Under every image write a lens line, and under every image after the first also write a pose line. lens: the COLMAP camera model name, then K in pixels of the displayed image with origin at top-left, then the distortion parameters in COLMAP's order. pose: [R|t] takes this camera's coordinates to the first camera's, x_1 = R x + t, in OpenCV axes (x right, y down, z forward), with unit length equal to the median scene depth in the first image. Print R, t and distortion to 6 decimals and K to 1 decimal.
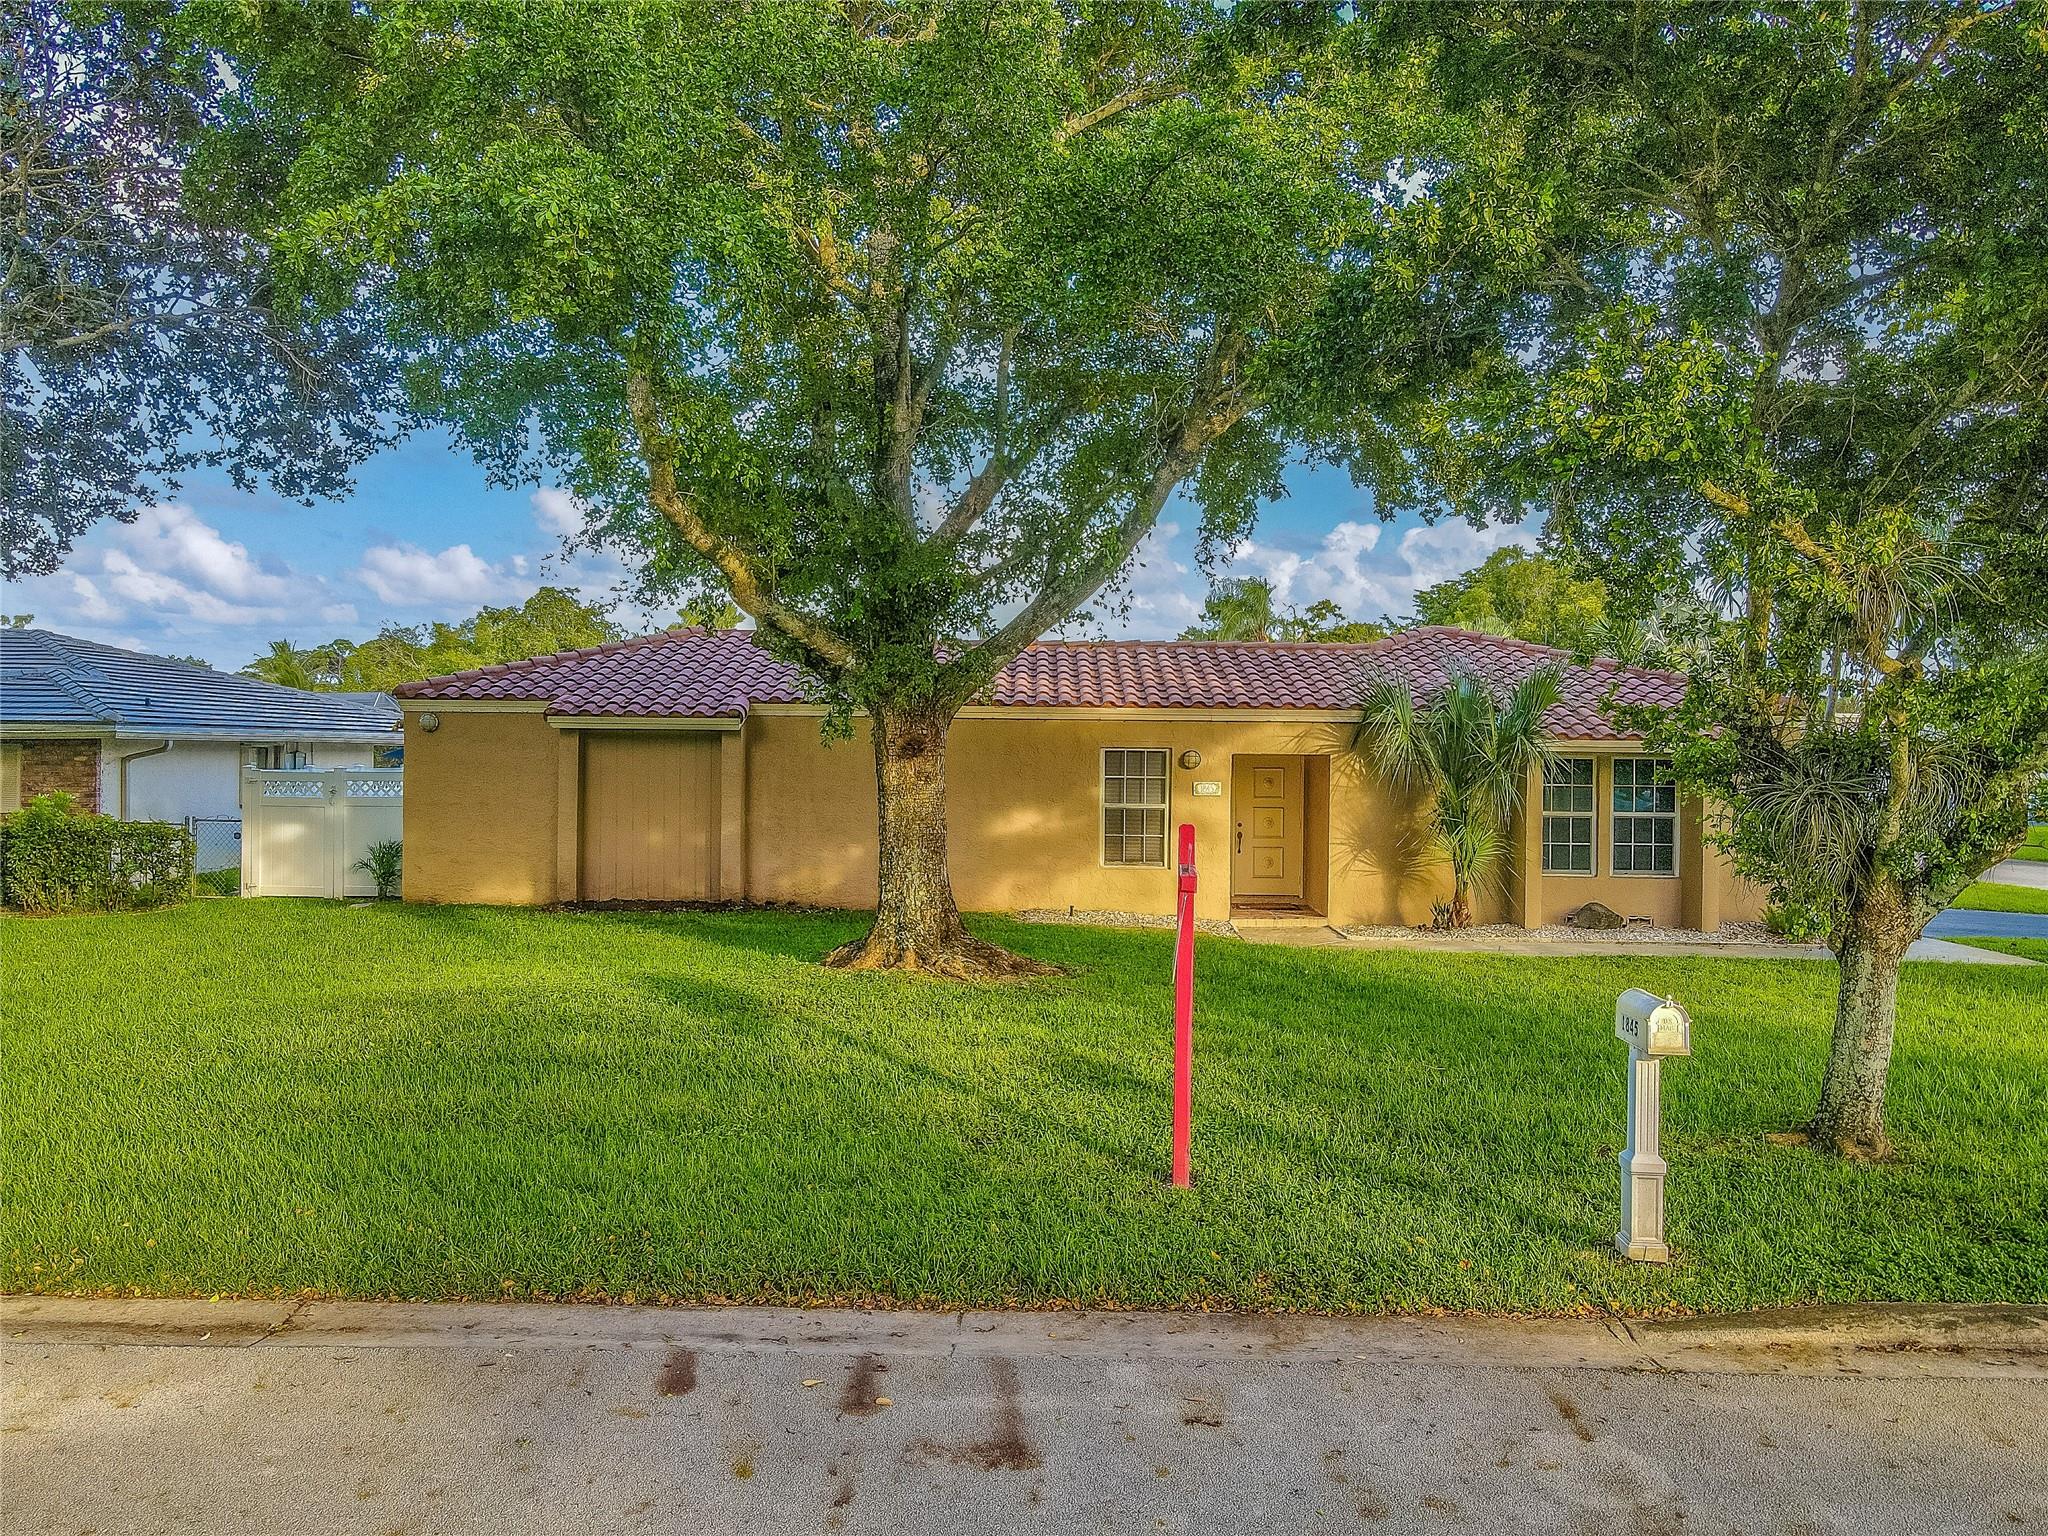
lens RADIAL K [[1427.3, 0, 1023.1], [0, 1427.3, 765.2], [0, 0, 1]] dist [-0.005546, 0.000195]
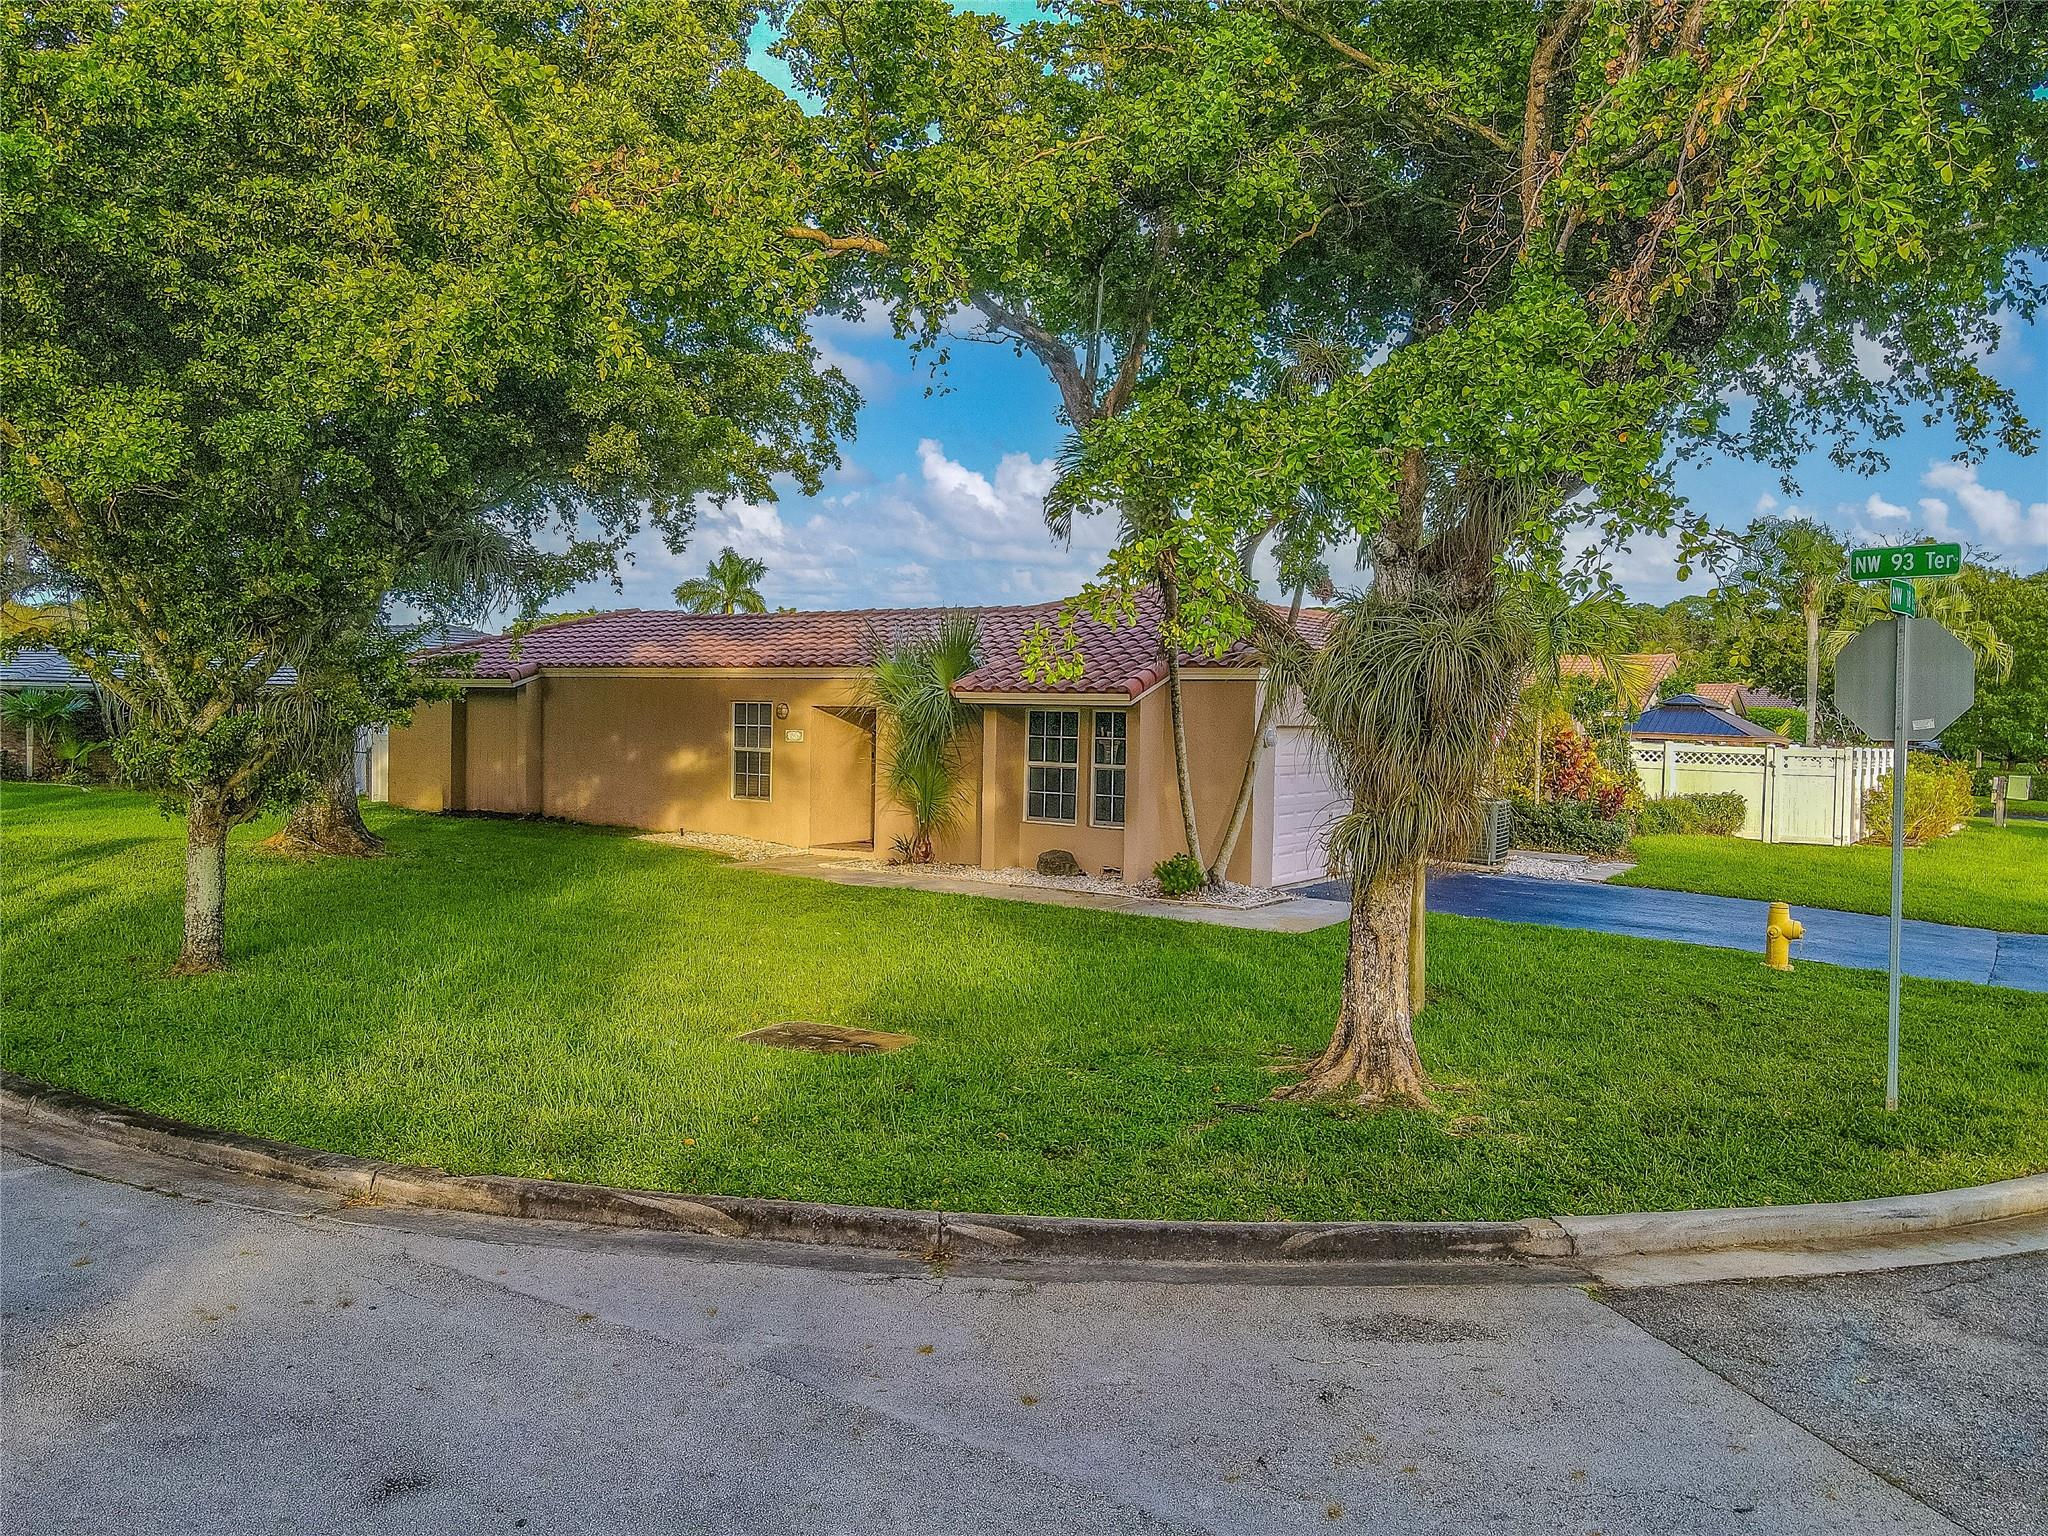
lens RADIAL K [[1427.3, 0, 1021.2], [0, 1427.3, 768.2], [0, 0, 1]] dist [-0.005546, 0.000195]
pose [[0.843803, 0.025366, -0.536054, 0.909662], [-0.013114, 0.999559, 0.026656, 0.009442], [0.536493, -0.015463, 0.843763, 0.111669]]
